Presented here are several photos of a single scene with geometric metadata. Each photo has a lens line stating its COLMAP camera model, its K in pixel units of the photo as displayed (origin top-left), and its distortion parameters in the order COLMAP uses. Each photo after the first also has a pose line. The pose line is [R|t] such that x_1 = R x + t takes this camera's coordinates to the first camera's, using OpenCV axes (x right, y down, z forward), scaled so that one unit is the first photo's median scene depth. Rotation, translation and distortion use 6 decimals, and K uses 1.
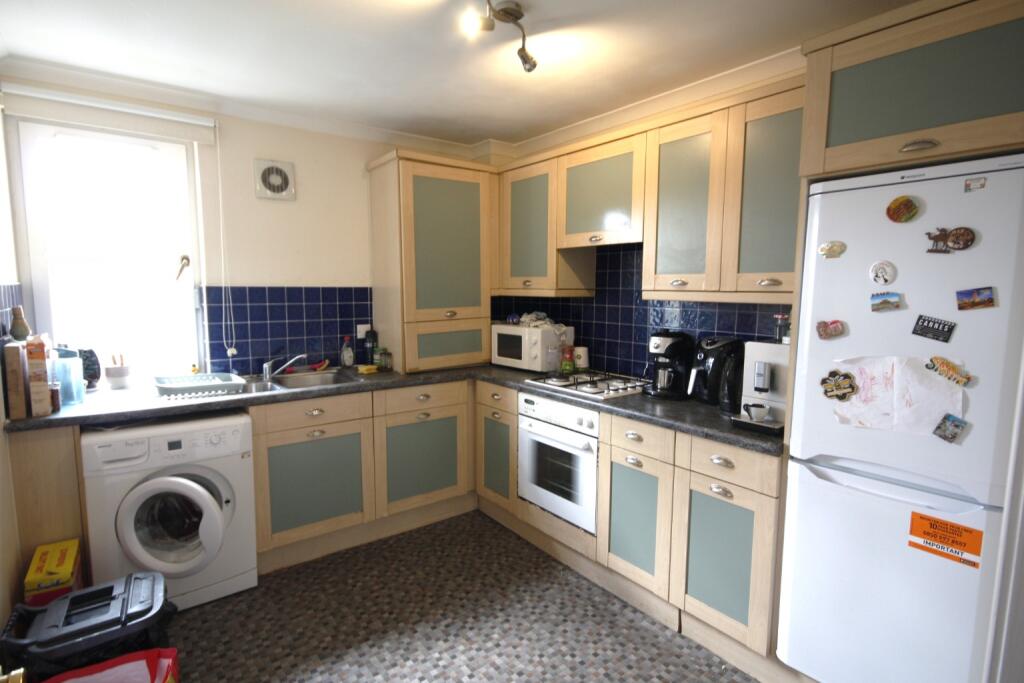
lens RADIAL K [[520.5, 0, 512.7], [0, 520.5, 345.1], [0, 0, 1]] dist [0.006320, 0.001184]
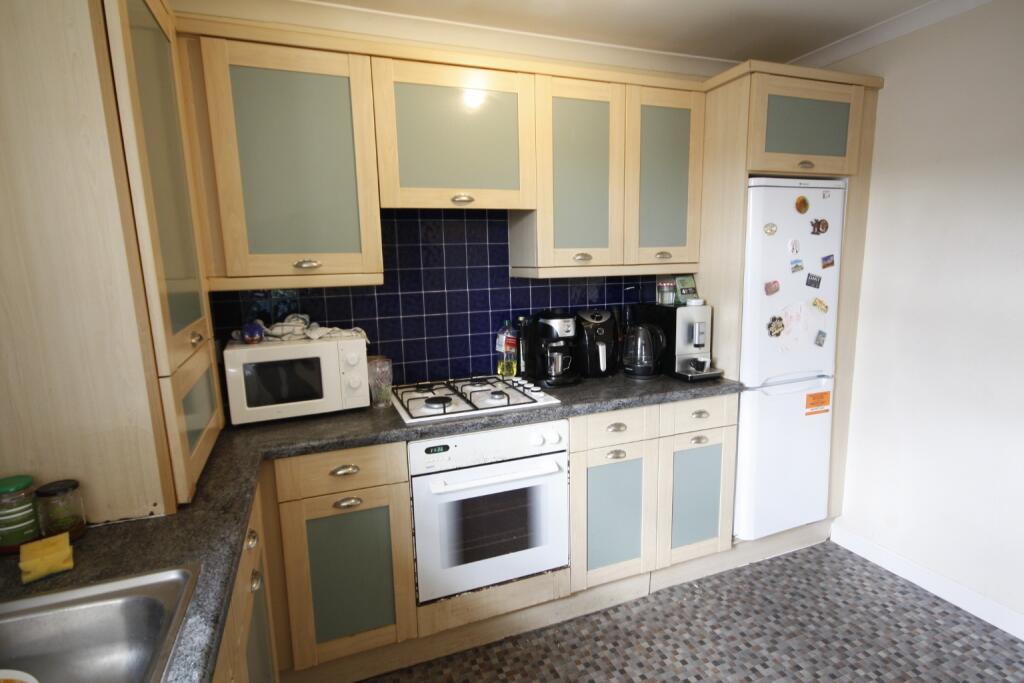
lens RADIAL K [[520.5, 0, 512.7], [0, 520.5, 345.1], [0, 0, 1]] dist [0.006320, 0.001184]
pose [[0.284686, -0.164854, 0.944339, -0.658892], [0.133855, 0.982288, 0.131126, -0.110318], [-0.949229, 0.089075, 0.301710, 0.896150]]
